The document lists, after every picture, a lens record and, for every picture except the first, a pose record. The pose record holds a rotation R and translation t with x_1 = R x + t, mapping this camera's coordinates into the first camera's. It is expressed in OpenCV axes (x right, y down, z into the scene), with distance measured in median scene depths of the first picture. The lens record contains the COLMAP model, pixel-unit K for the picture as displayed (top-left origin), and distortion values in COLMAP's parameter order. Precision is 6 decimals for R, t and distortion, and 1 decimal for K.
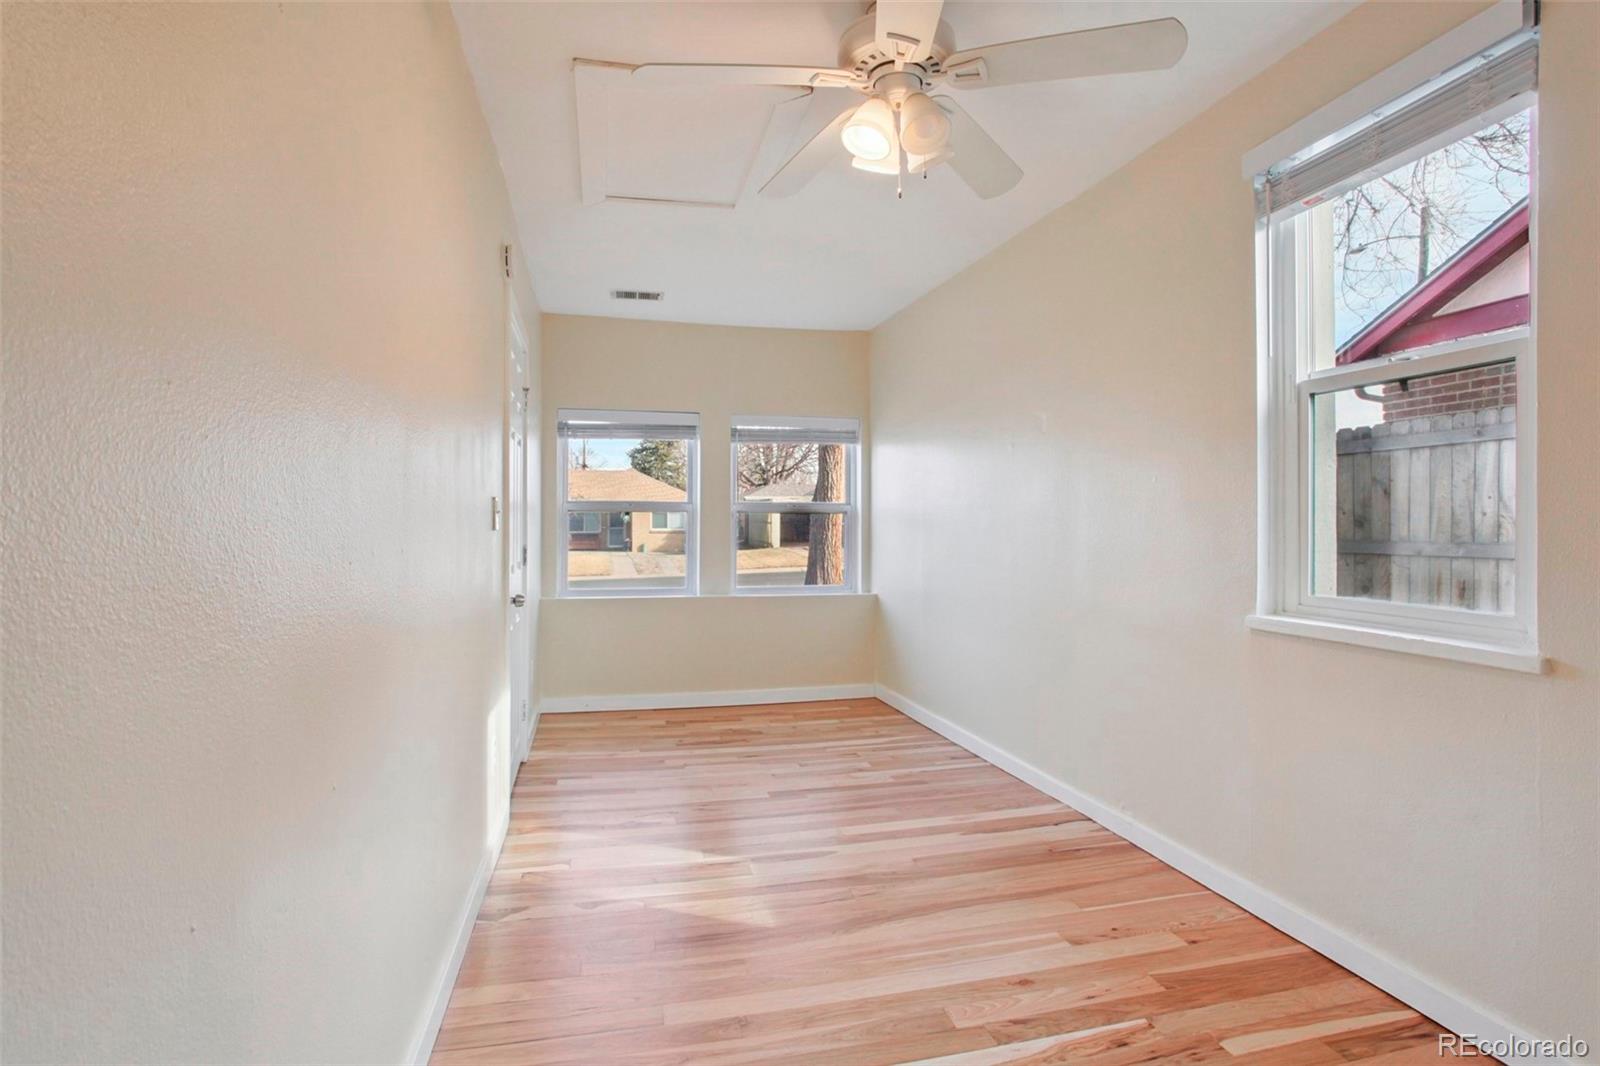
lens RADIAL K [[778.0, 0, 800.0], [0, 778.0, 533.0], [0, 0, 1]] dist [-0.069611, 0.000491]
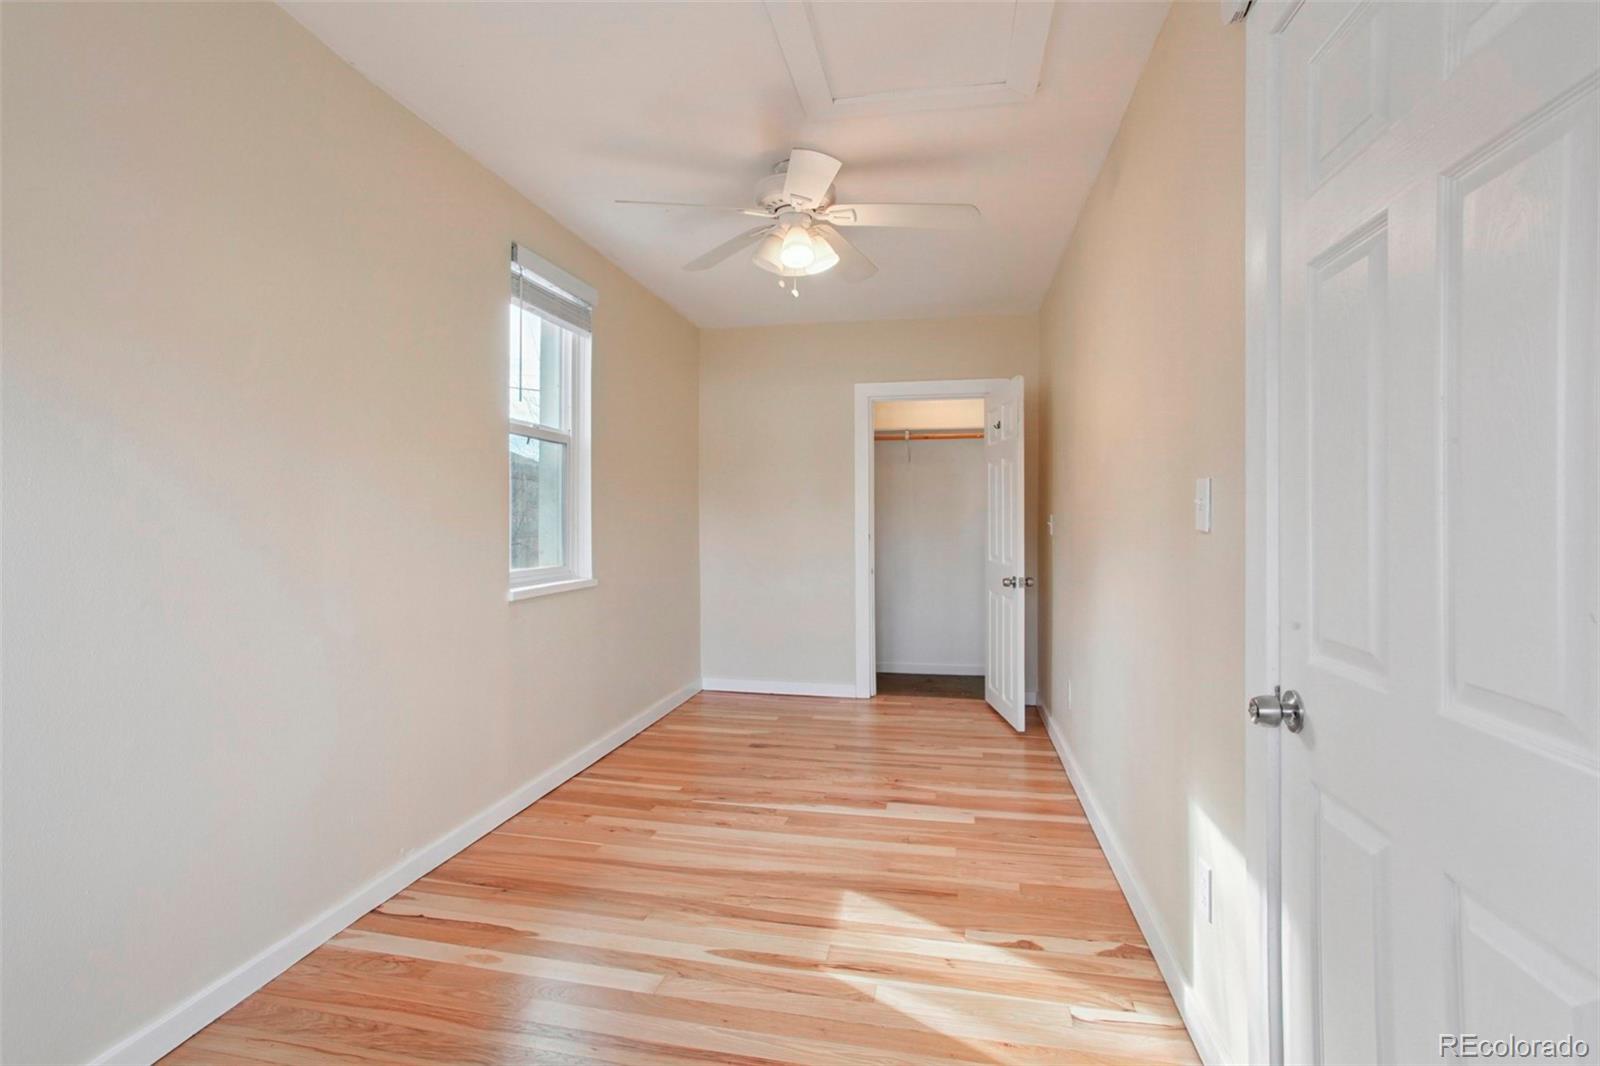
lens RADIAL K [[808.9, 0, 800.0], [0, 808.9, 533.0], [0, 0, 1]] dist [0.032404, 0.000160]
pose [[-0.909632, -0.005622, 0.415377, -0.439420], [0.000106, 0.999905, 0.013764, -0.012614], [-0.415415, 0.012565, -0.909545, 2.016855]]
